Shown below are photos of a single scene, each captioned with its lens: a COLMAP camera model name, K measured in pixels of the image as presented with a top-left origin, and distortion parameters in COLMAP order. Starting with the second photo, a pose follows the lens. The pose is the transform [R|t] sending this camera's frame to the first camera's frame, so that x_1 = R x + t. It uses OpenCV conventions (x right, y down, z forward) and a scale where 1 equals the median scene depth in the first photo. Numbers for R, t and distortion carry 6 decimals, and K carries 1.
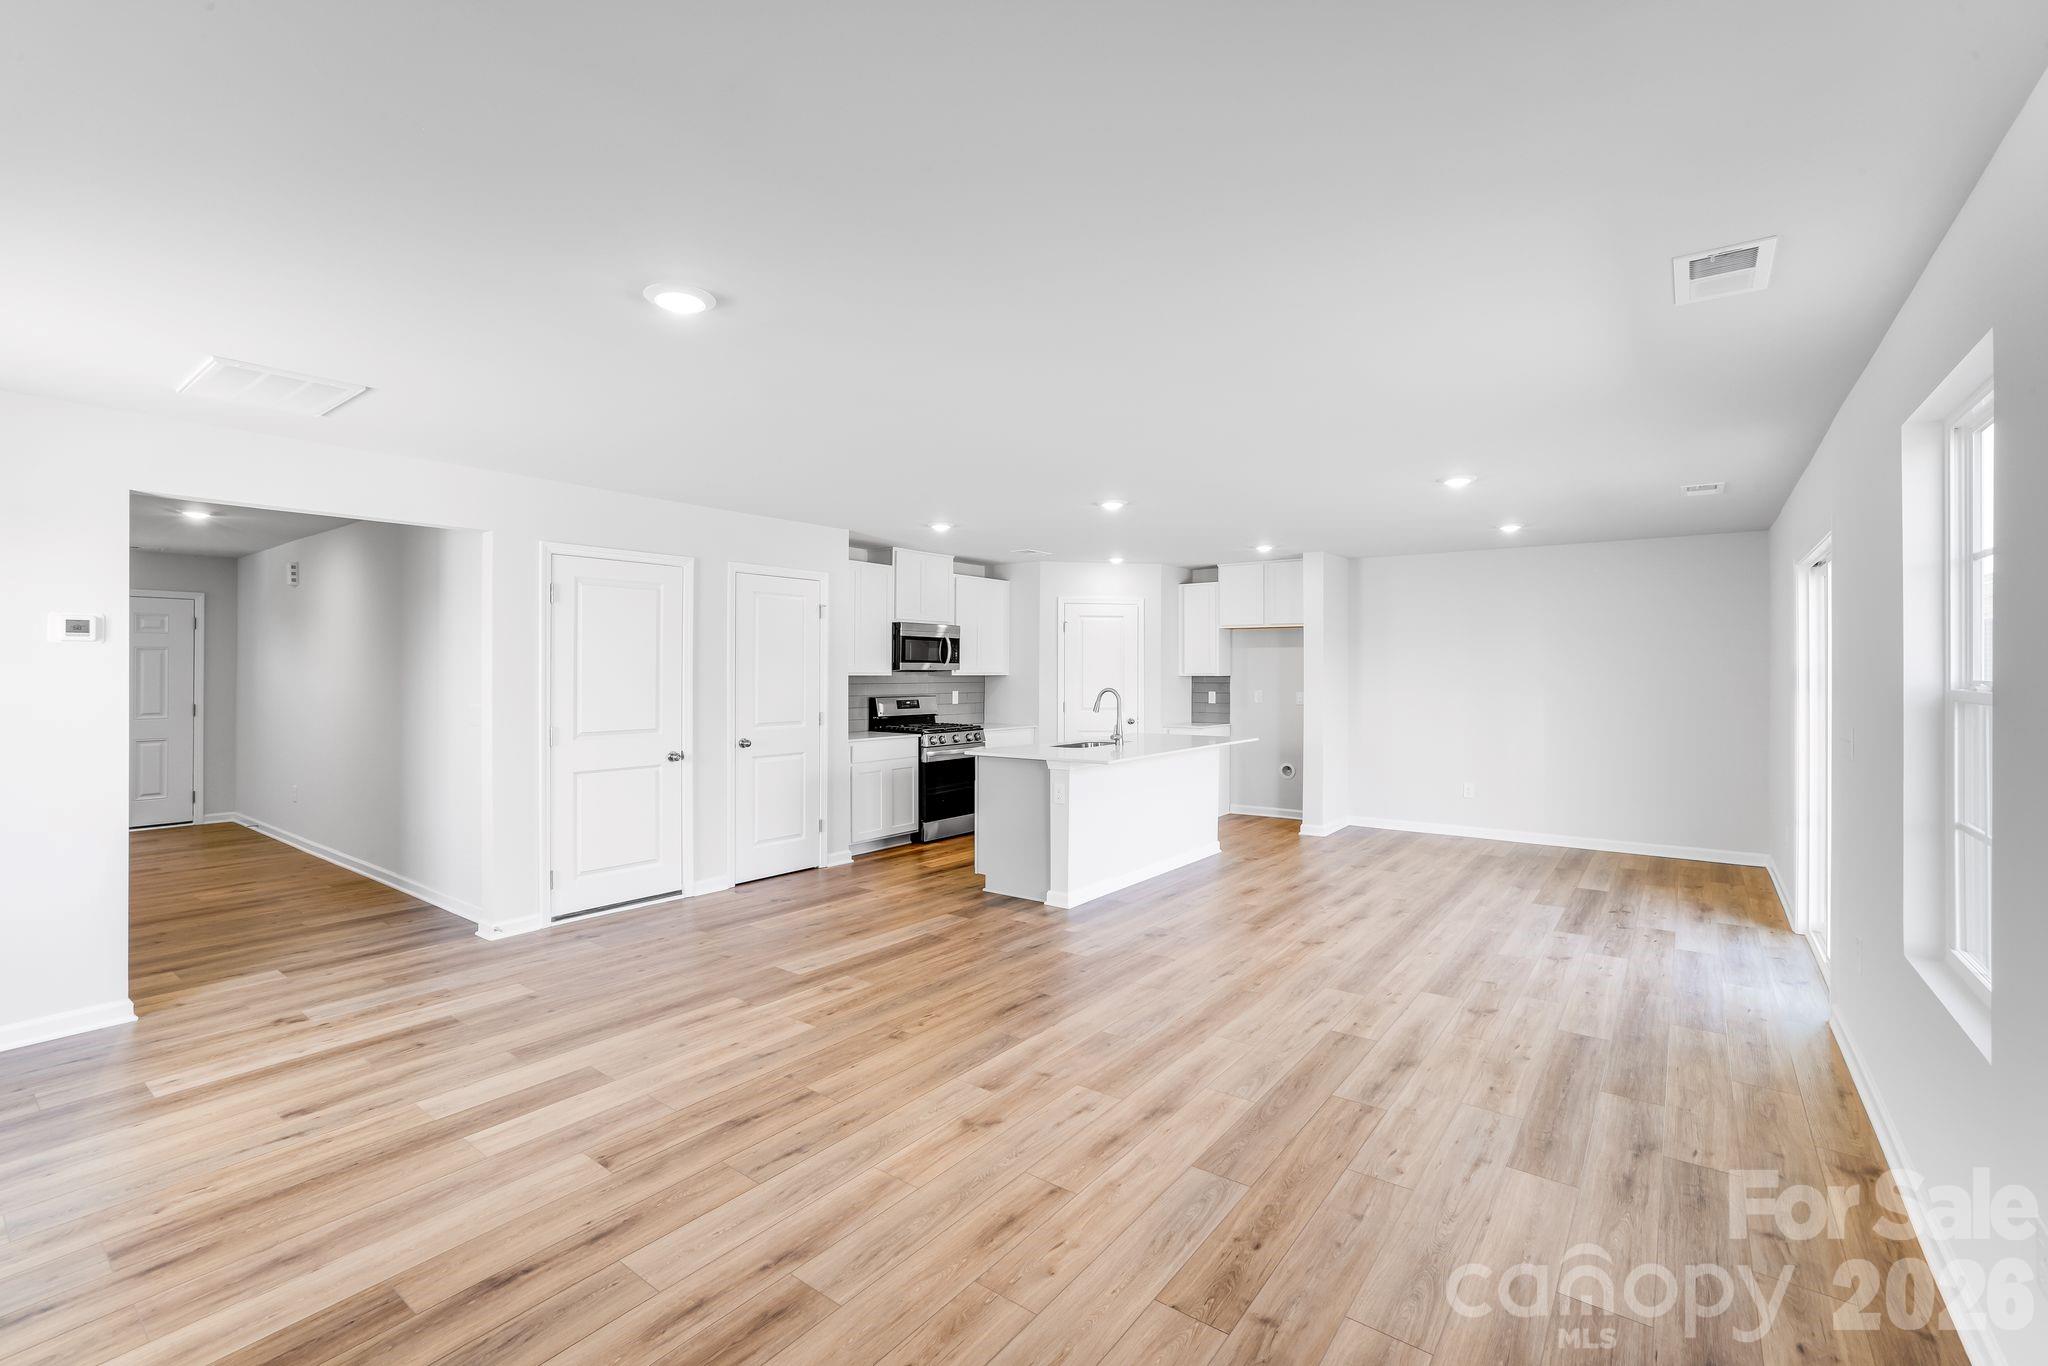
lens RADIAL K [[894.4, 0, 1029.9], [0, 894.4, 667.1], [0, 0, 1]] dist [-0.026239, 0.011727]
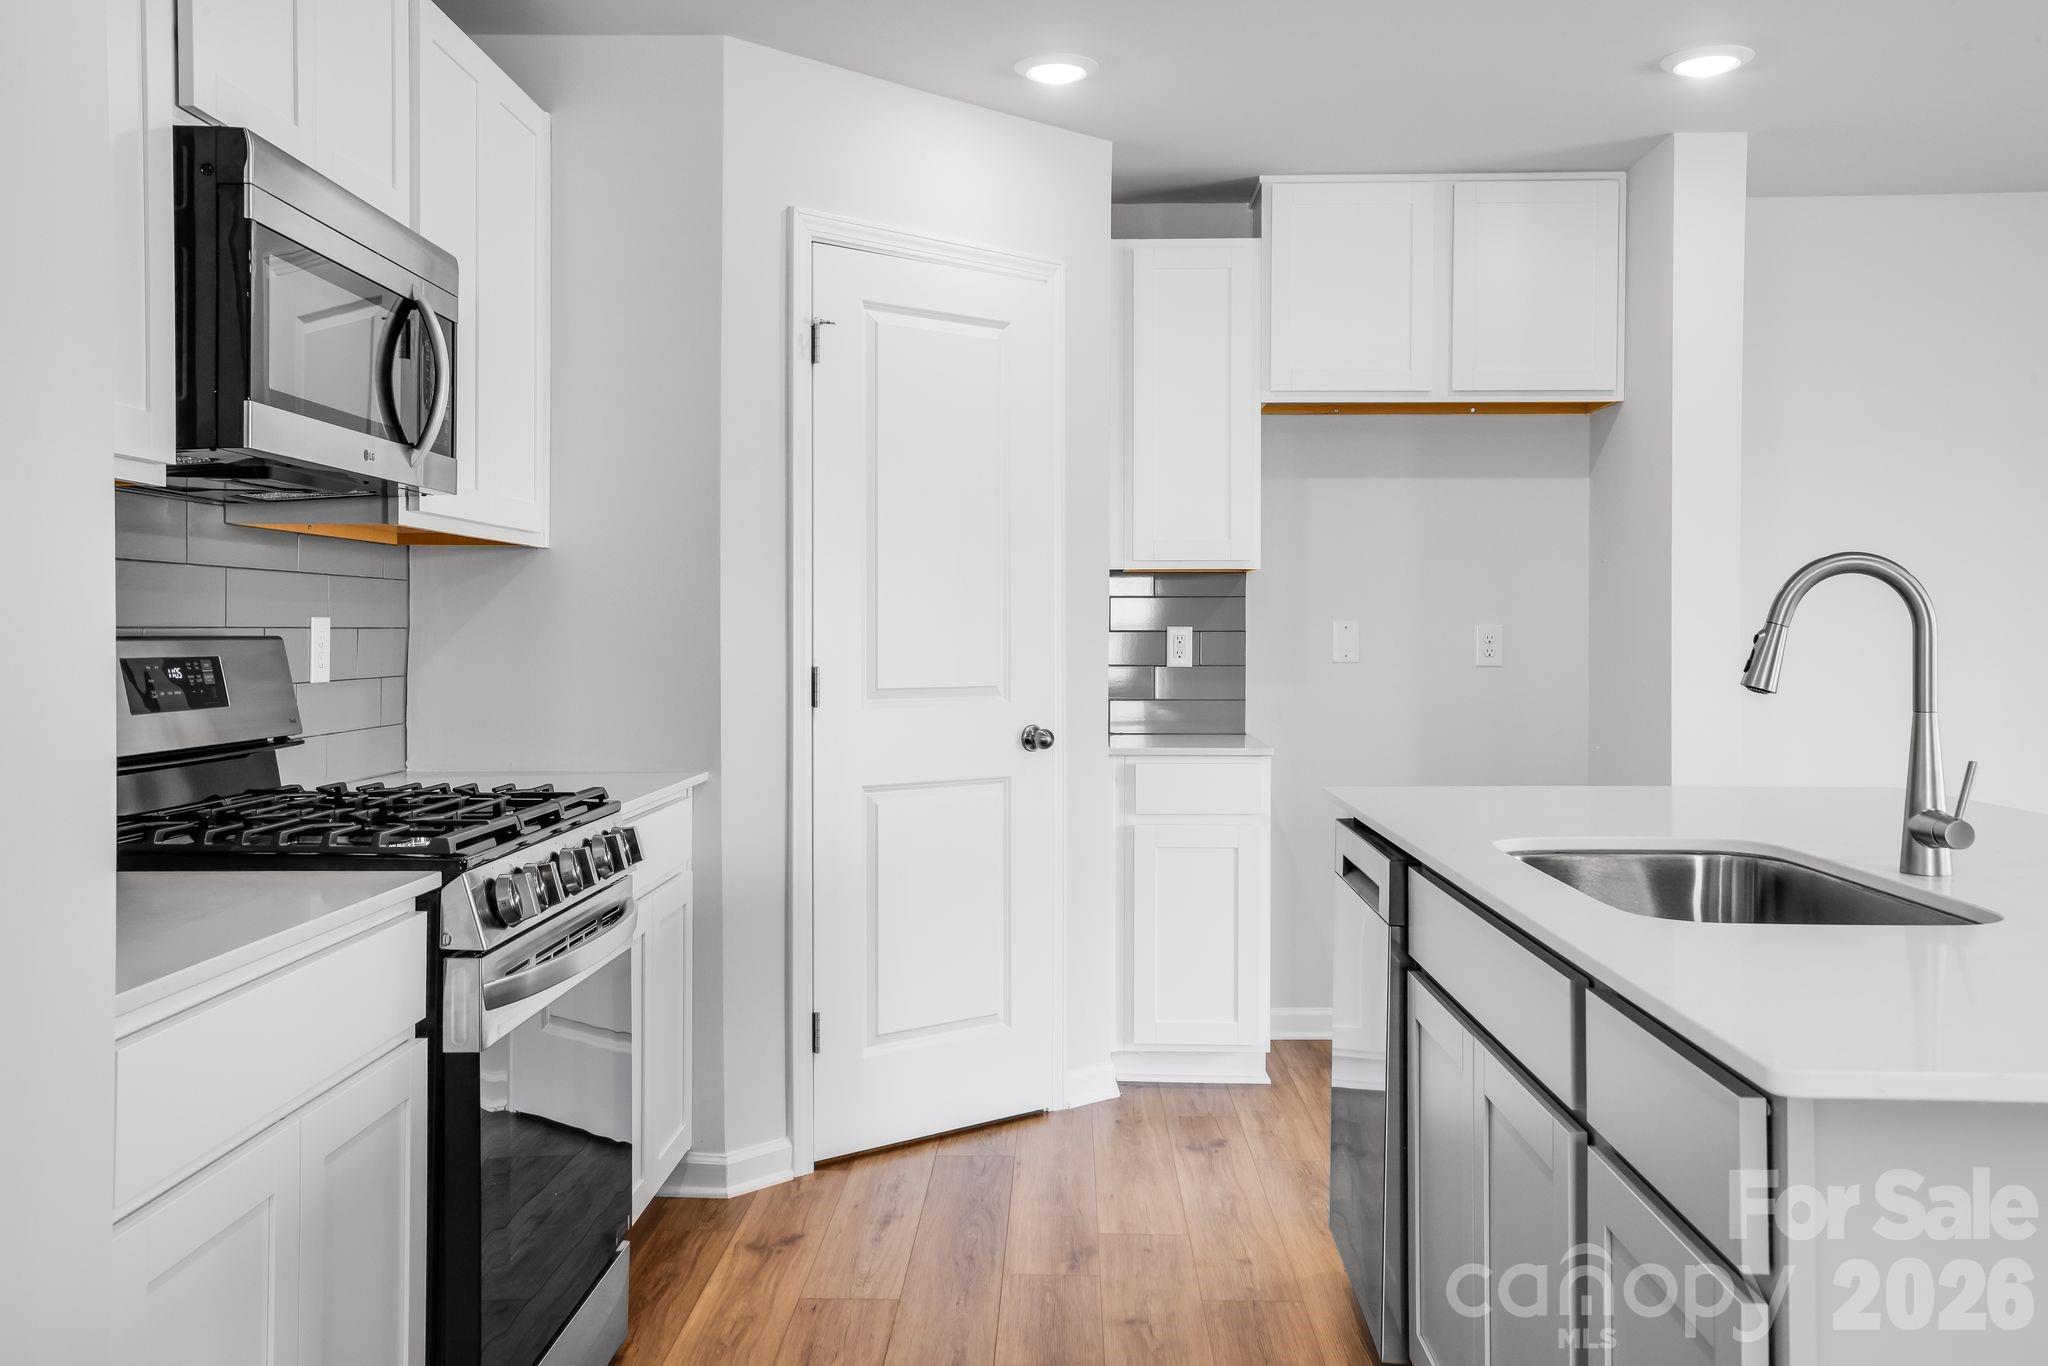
lens RADIAL K [[1788.7, 0, 1009.0], [0, 1788.7, 641.7], [0, 0, 1]] dist [0.073808, 0.014578]
pose [[0.823077, -0.004295, 0.567914, -0.310147], [-0.003575, 0.999912, 0.012743, 0.045369], [-0.567919, -0.012519, 0.822989, 0.990178]]
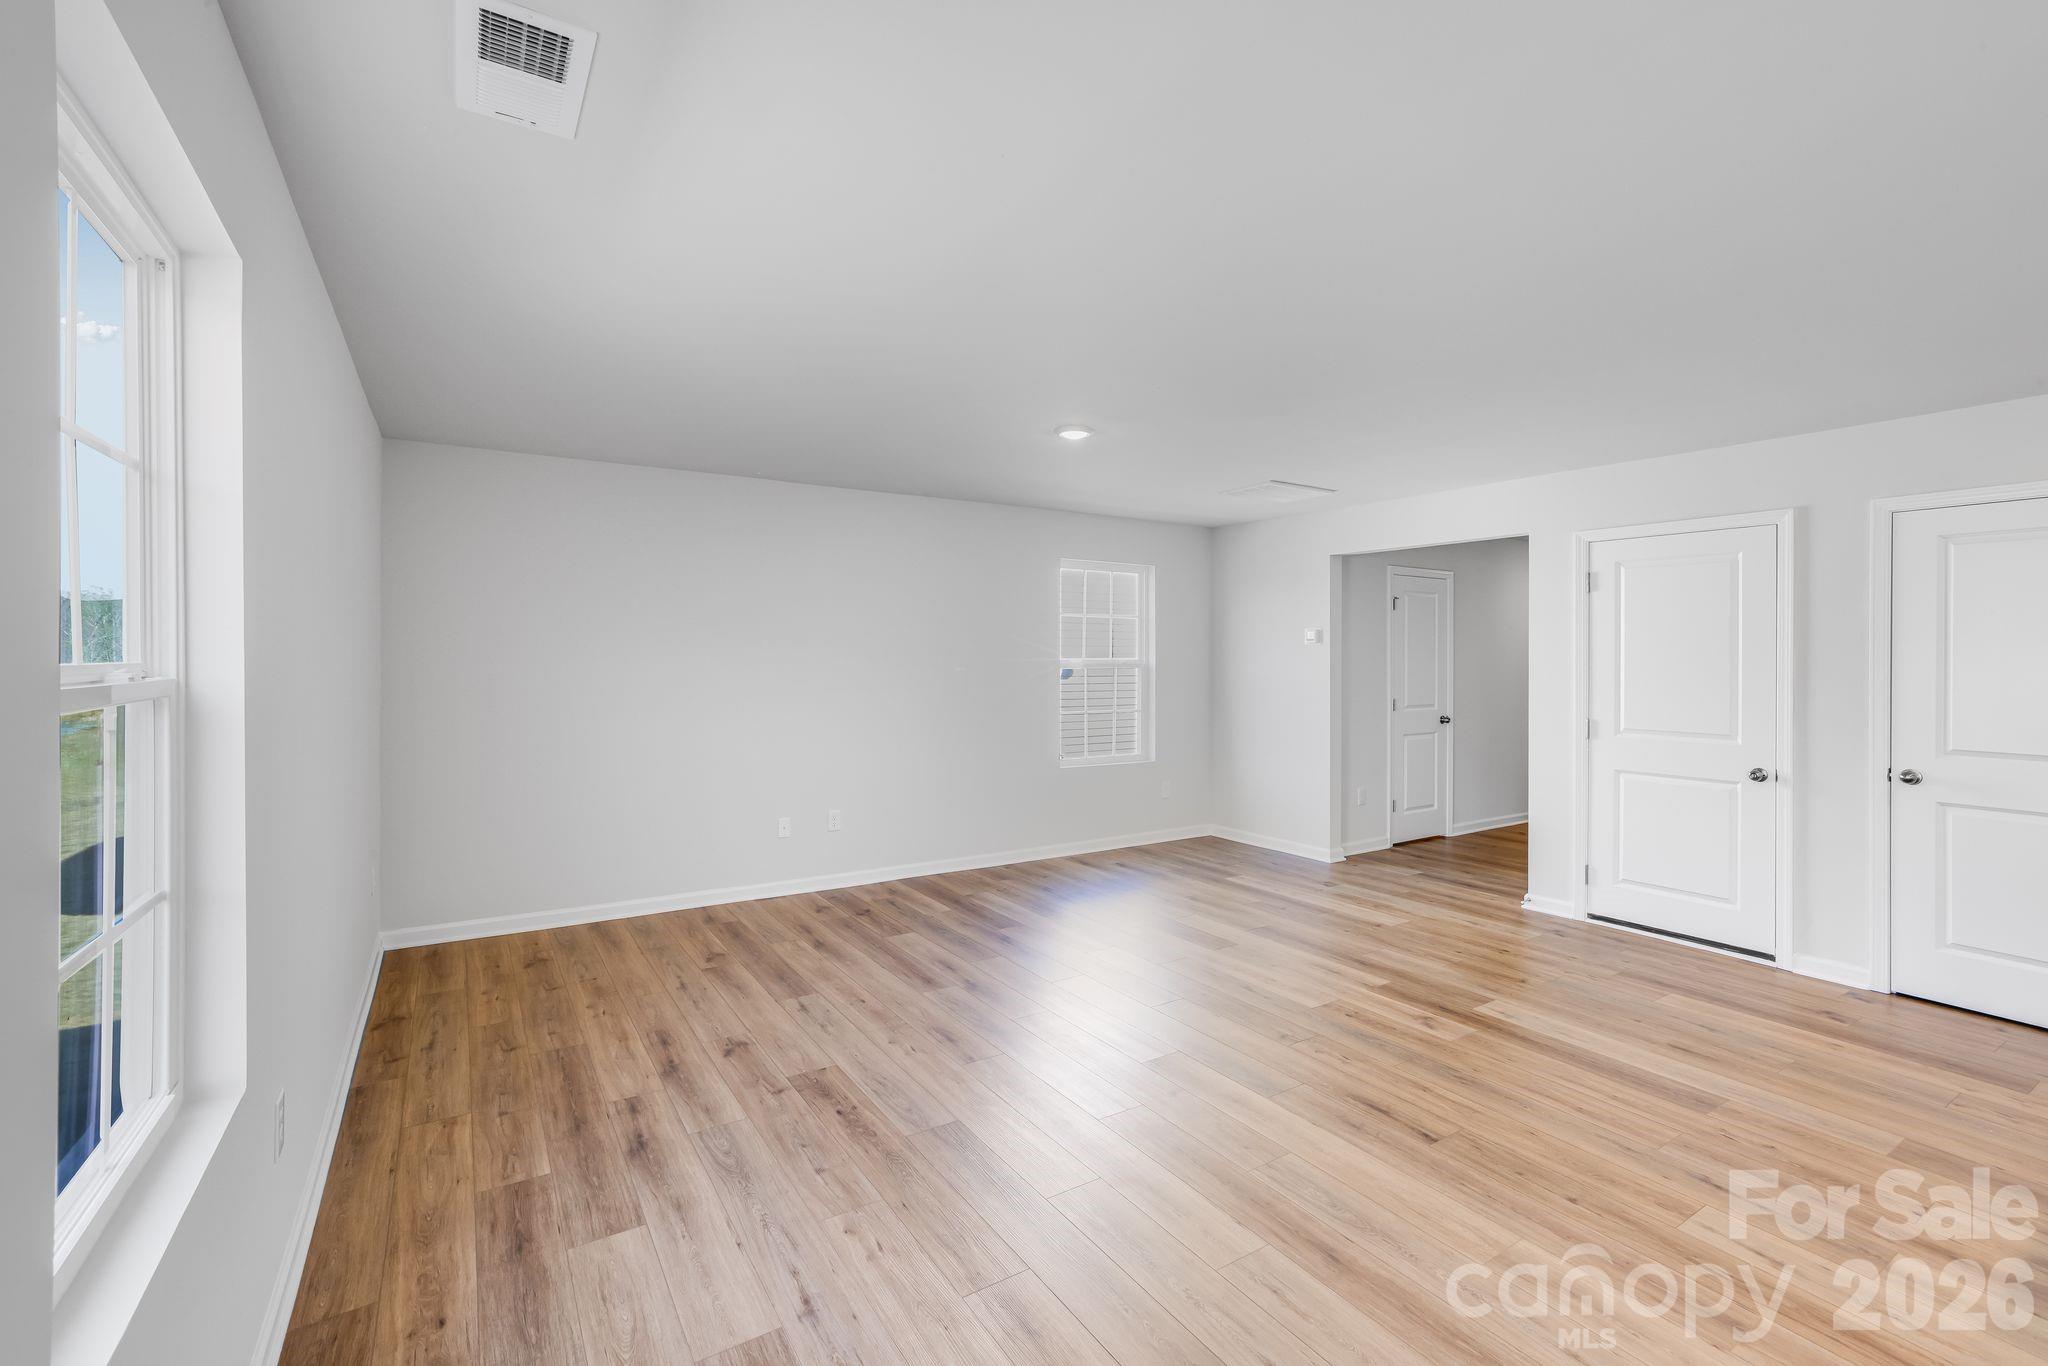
lens RADIAL K [[894.4, 0, 1008.6], [0, 894.4, 654.5], [0, 0, 1]] dist [-0.026239, 0.011727]
pose [[-0.360785, -0.006720, -0.932625, 0.579174], [-0.003432, 0.999977, -0.005877, 0.004037], [0.932643, 0.001080, -0.360800, 0.718847]]
